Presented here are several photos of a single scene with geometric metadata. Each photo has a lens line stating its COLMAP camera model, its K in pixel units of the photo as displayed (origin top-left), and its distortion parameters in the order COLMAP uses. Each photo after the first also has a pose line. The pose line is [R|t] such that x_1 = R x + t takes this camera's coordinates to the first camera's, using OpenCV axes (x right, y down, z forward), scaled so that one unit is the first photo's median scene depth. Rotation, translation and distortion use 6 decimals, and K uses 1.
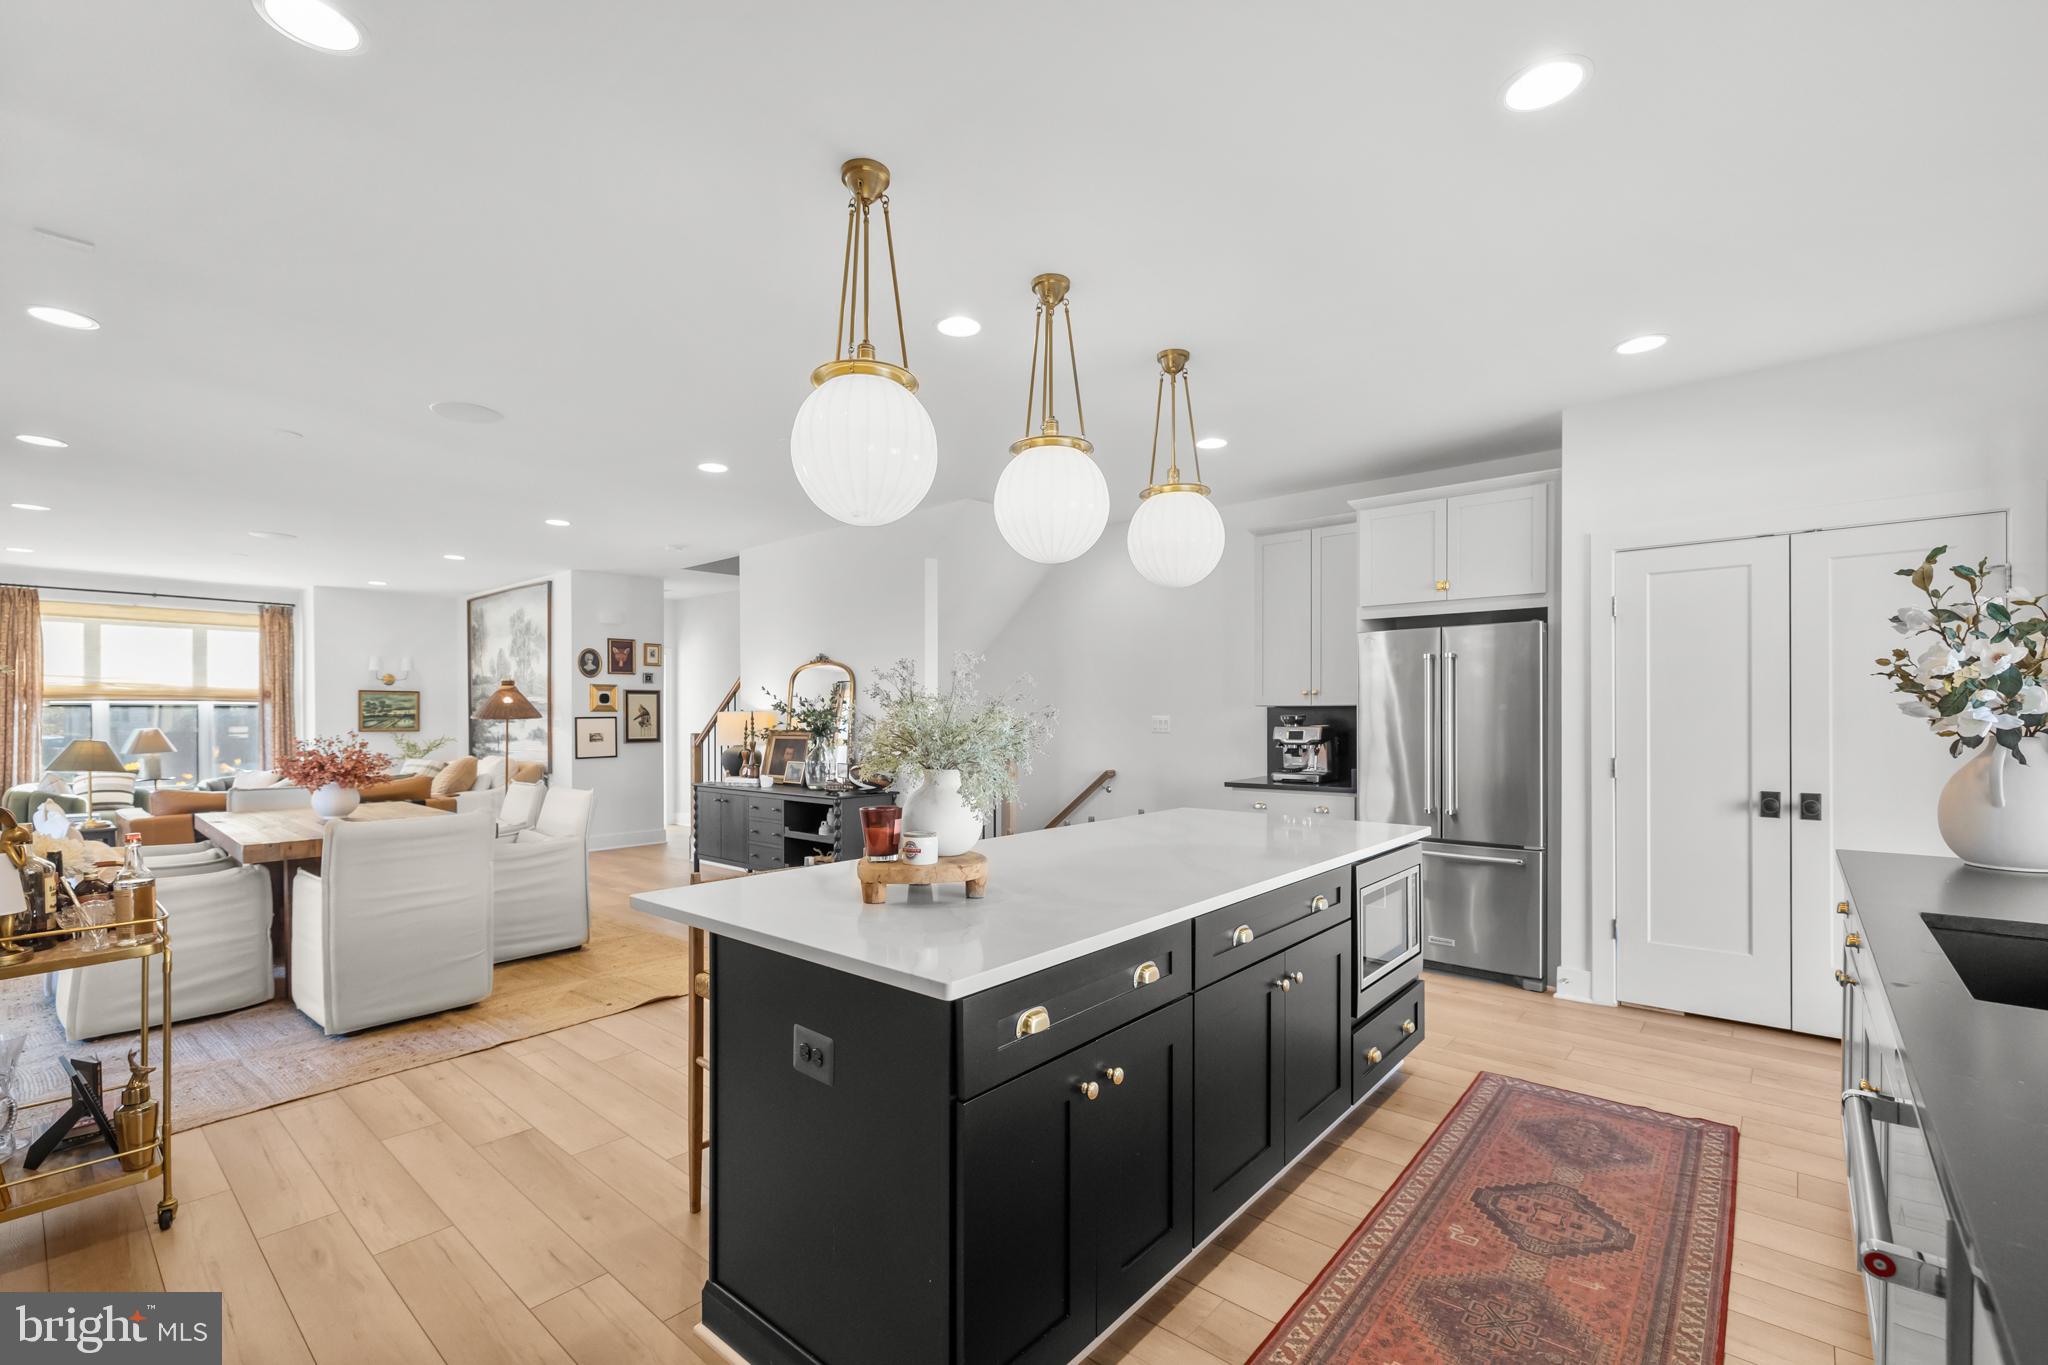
lens RADIAL K [[890.1, 0, 1015.7], [0, 890.1, 716.8], [0, 0, 1]] dist [0.000436, 0.000131]
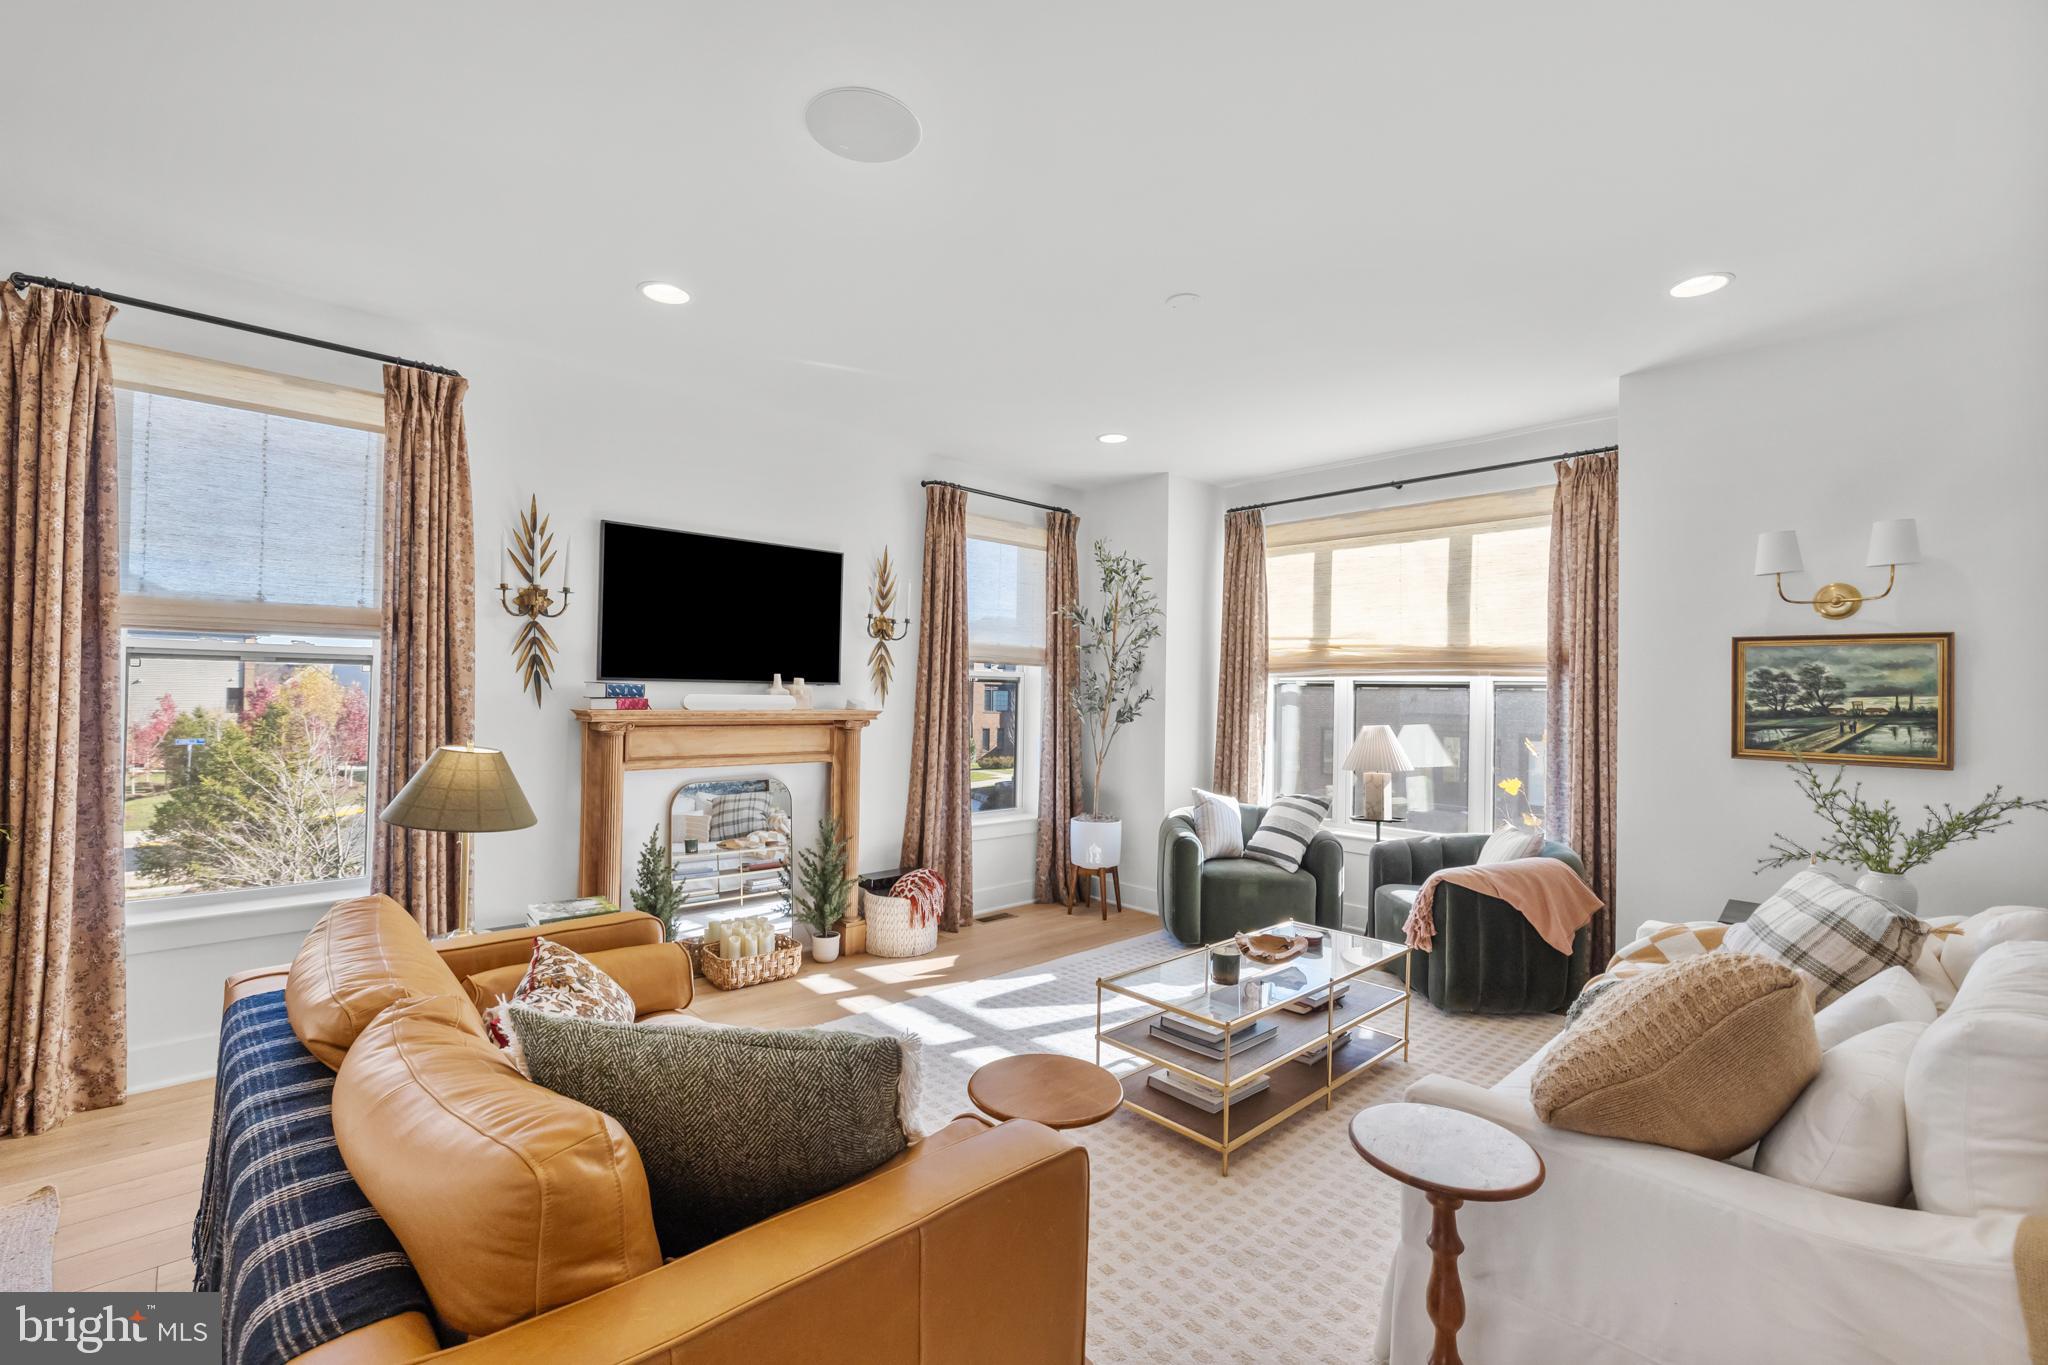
lens RADIAL K [[889.5, 0, 989.9], [0, 889.5, 678.8], [0, 0, 1]] dist [-0.001173, 0.000108]
pose [[-0.100145, -0.015025, -0.994859, -0.424258], [-0.019140, 0.999730, -0.013172, -0.004222], [0.994789, 0.017723, -0.100405, 0.869950]]
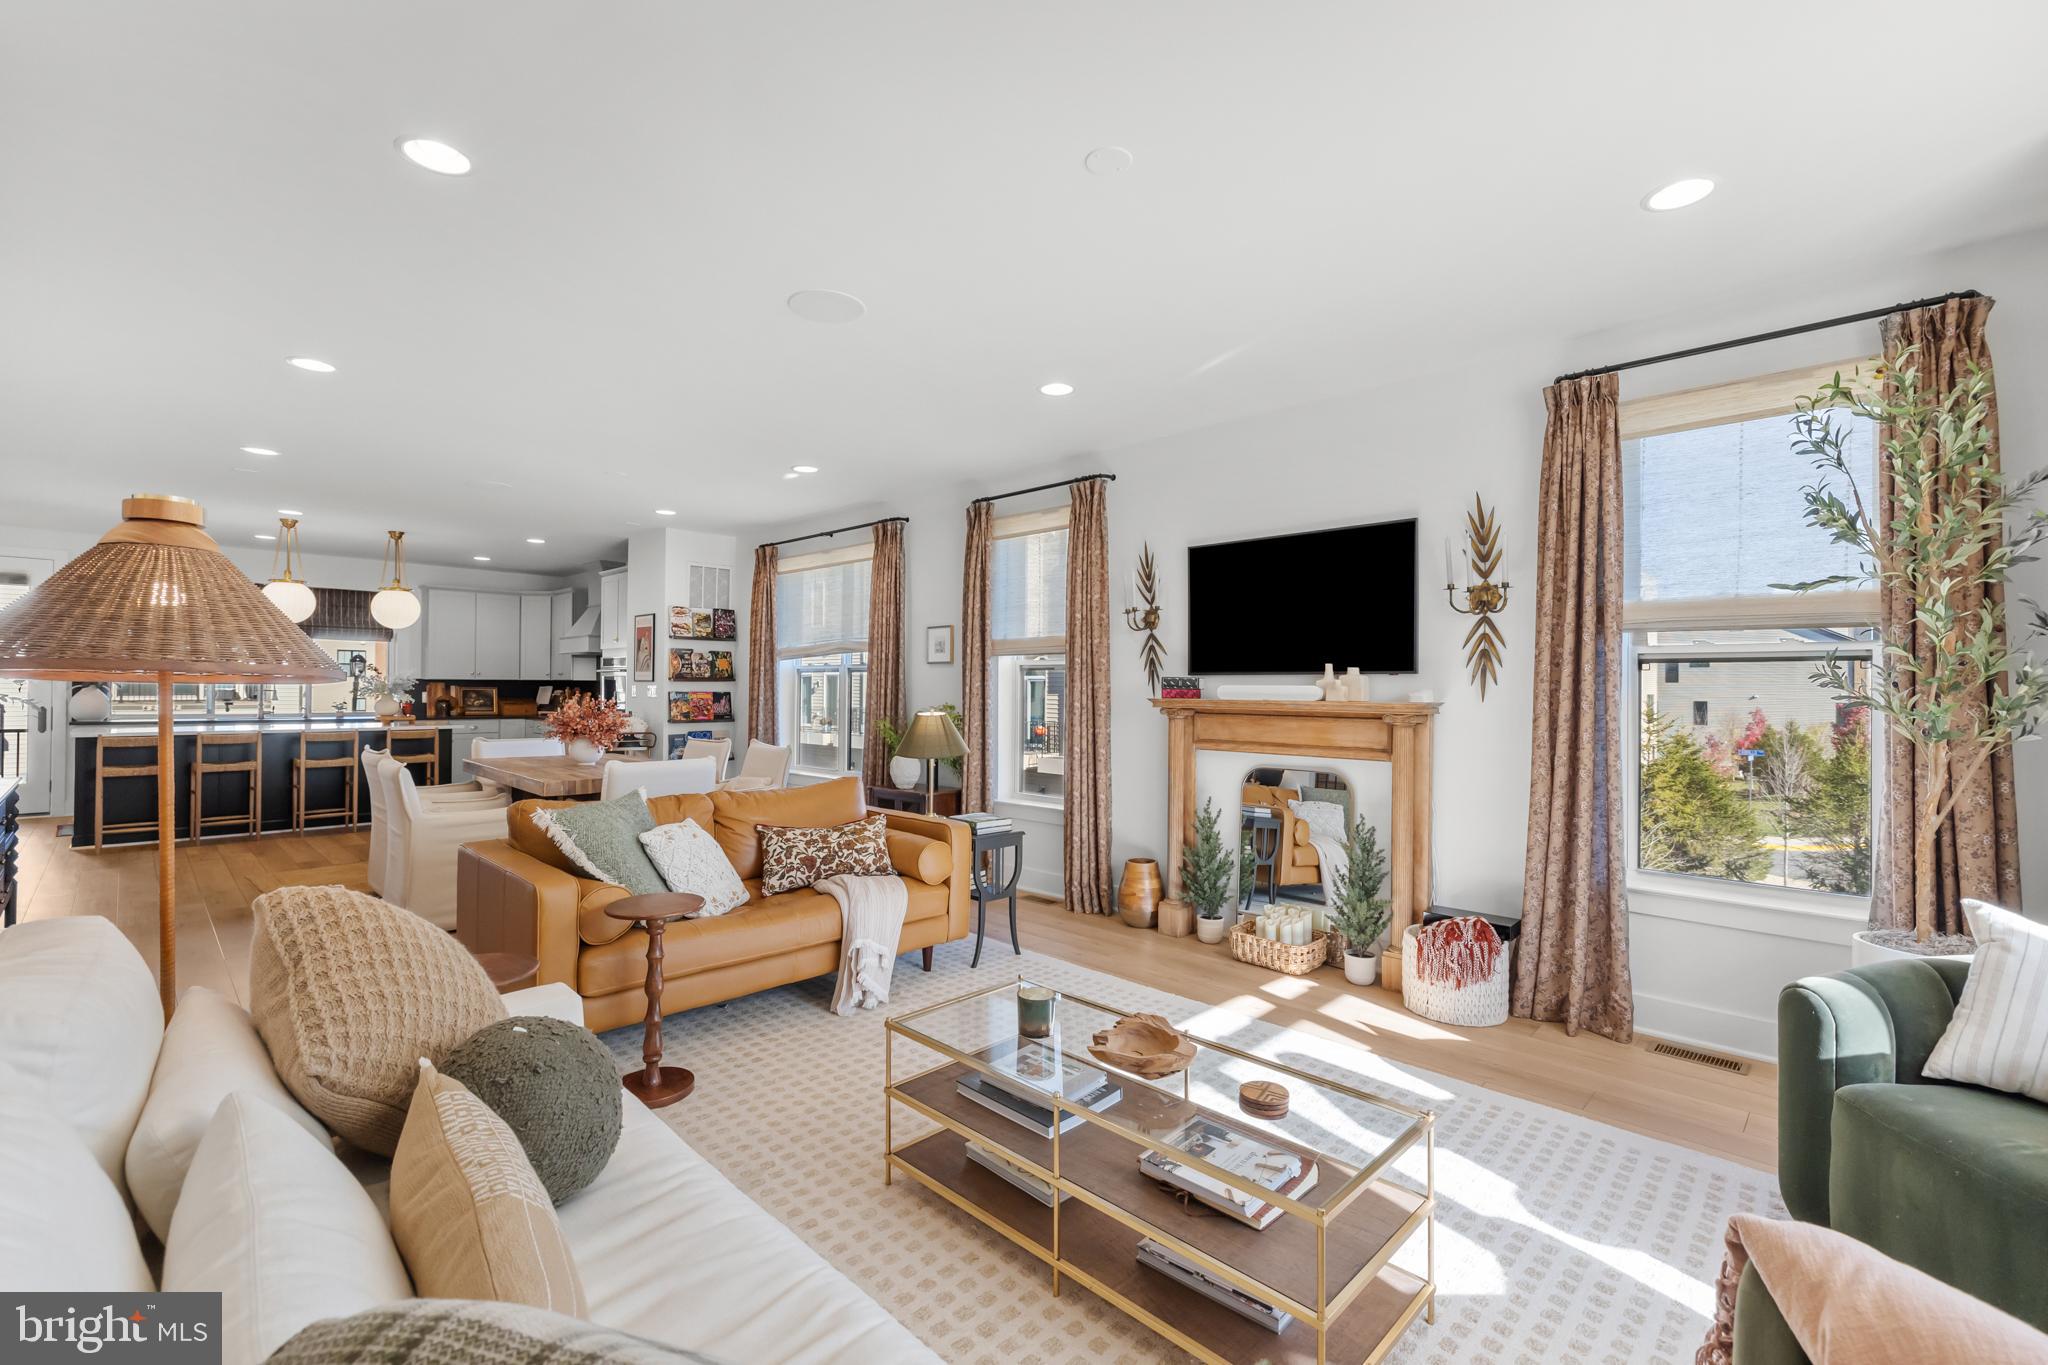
lens RADIAL K [[908.0, 0, 1049.6], [0, 908.0, 677.4], [0, 0, 1]] dist [0.001095, 0.000030]
pose [[-0.998453, -0.004347, 0.055425, -0.799970], [-0.005020, 0.999915, -0.011998, 0.002869], [-0.055368, -0.012258, -0.998391, 1.211062]]
